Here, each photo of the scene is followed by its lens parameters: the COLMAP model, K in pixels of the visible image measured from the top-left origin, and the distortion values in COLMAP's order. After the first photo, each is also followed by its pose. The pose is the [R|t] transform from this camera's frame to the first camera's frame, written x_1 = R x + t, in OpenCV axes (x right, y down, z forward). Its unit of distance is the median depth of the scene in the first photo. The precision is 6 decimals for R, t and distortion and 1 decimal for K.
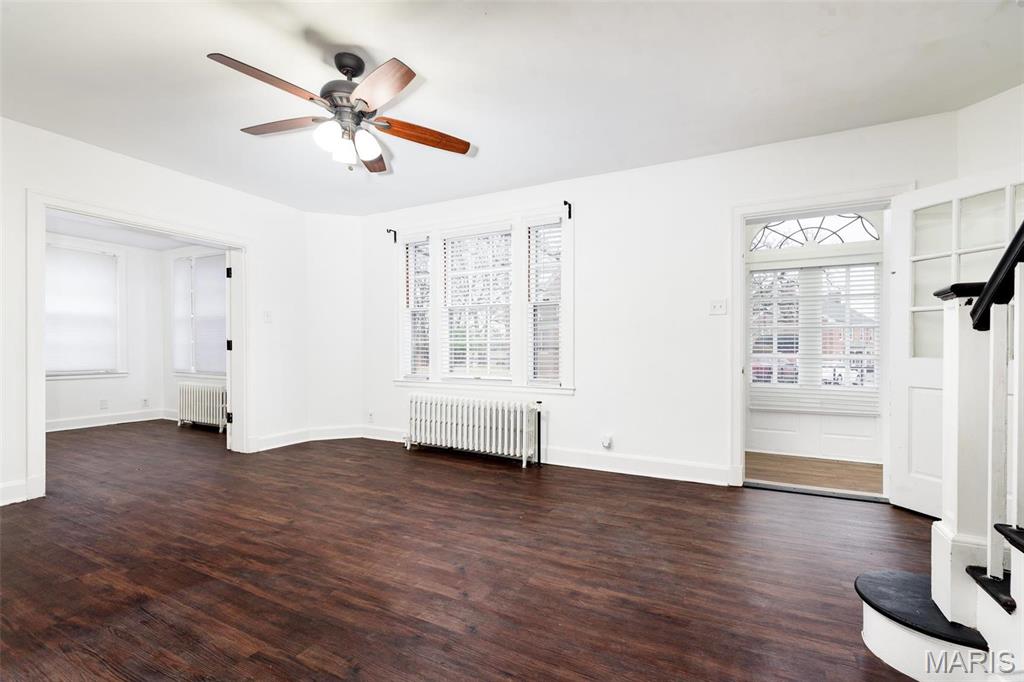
lens RADIAL K [[446.9, 0, 516.7], [0, 446.9, 345.8], [0, 0, 1]] dist [-0.000030, -0.000077]
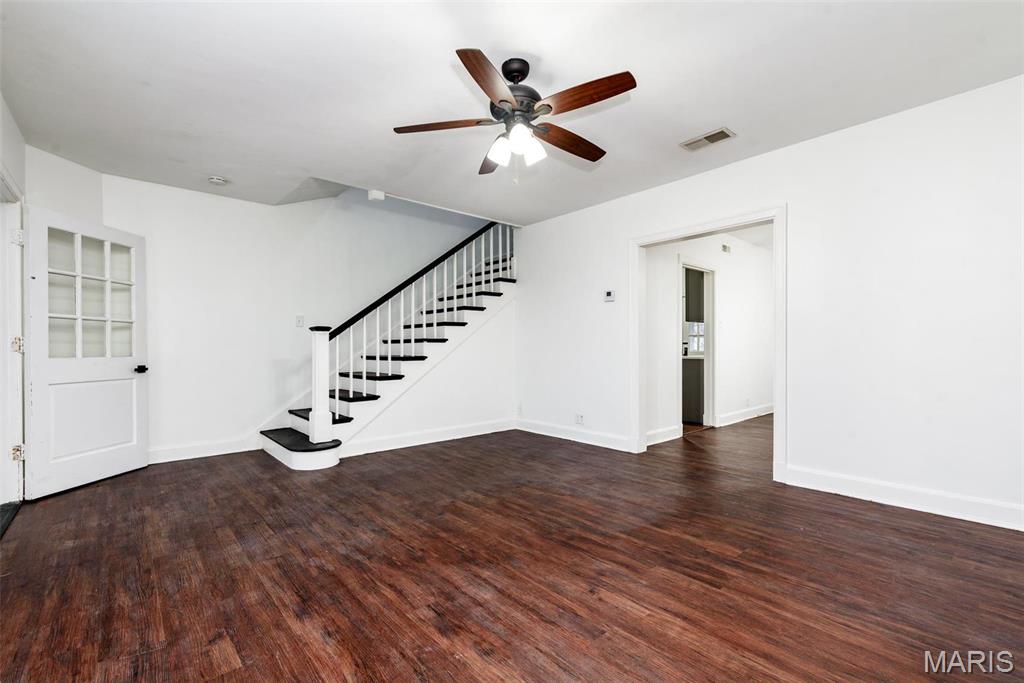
lens RADIAL K [[446.9, 0, 518.9], [0, 446.9, 344.6], [0, 0, 1]] dist [-0.000030, -0.000077]
pose [[-0.931225, 0.007819, 0.364361, -0.644102], [0.003926, 0.999927, -0.011425, 0.007140], [-0.364423, -0.009209, -0.931188, 1.678125]]
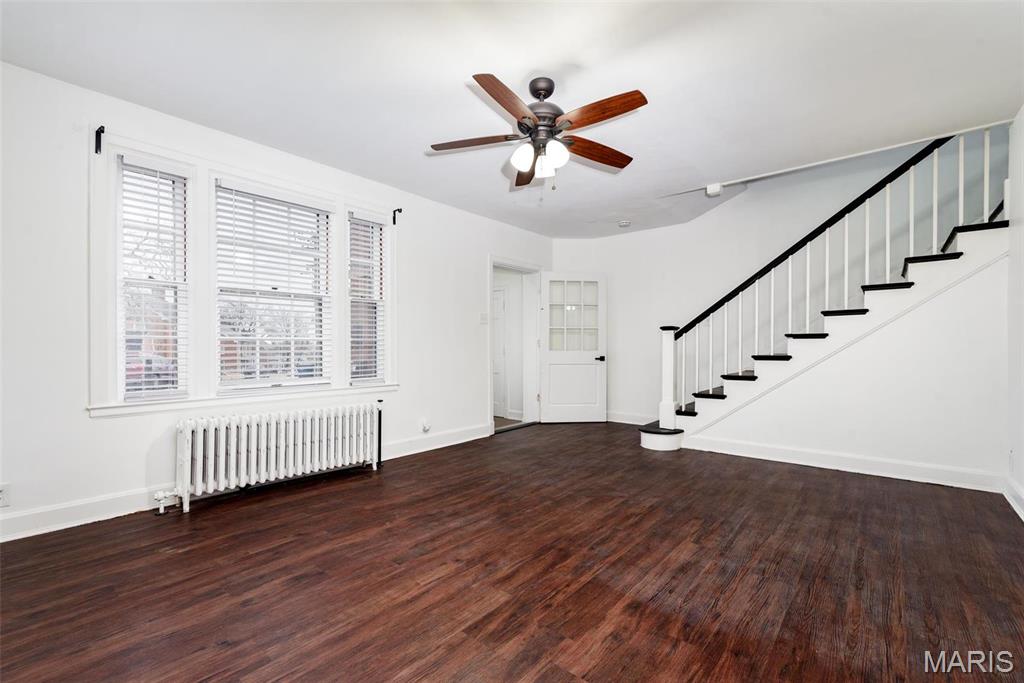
lens RADIAL K [[446.9, 0, 521.7], [0, 446.9, 342.8], [0, 0, 1]] dist [-0.000030, -0.000077]
pose [[0.216281, 0.007174, 0.976305, -1.248499], [-0.003700, 0.999972, -0.006529, 0.003195], [-0.976324, -0.002200, 0.216301, 0.698070]]
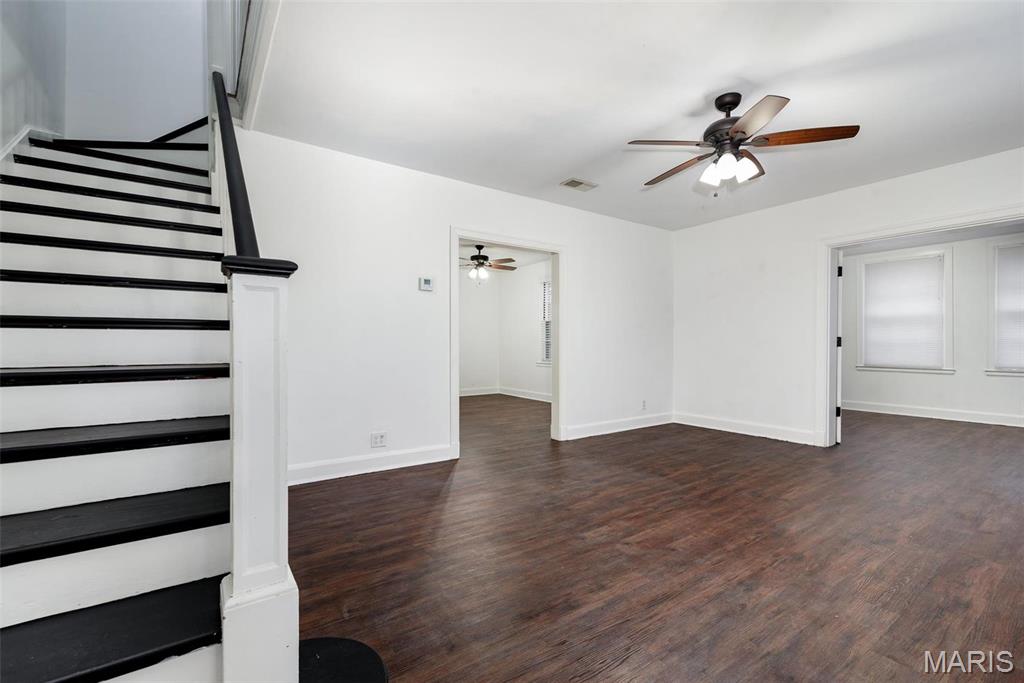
lens RADIAL K [[446.9, 0, 518.4], [0, 446.9, 341.6], [0, 0, 1]] dist [-0.000030, -0.000077]
pose [[-0.467529, -0.004757, -0.883965, 0.782027], [0.006861, 0.999936, -0.009010, 0.003023], [0.883951, -0.010277, -0.467466, 0.917066]]
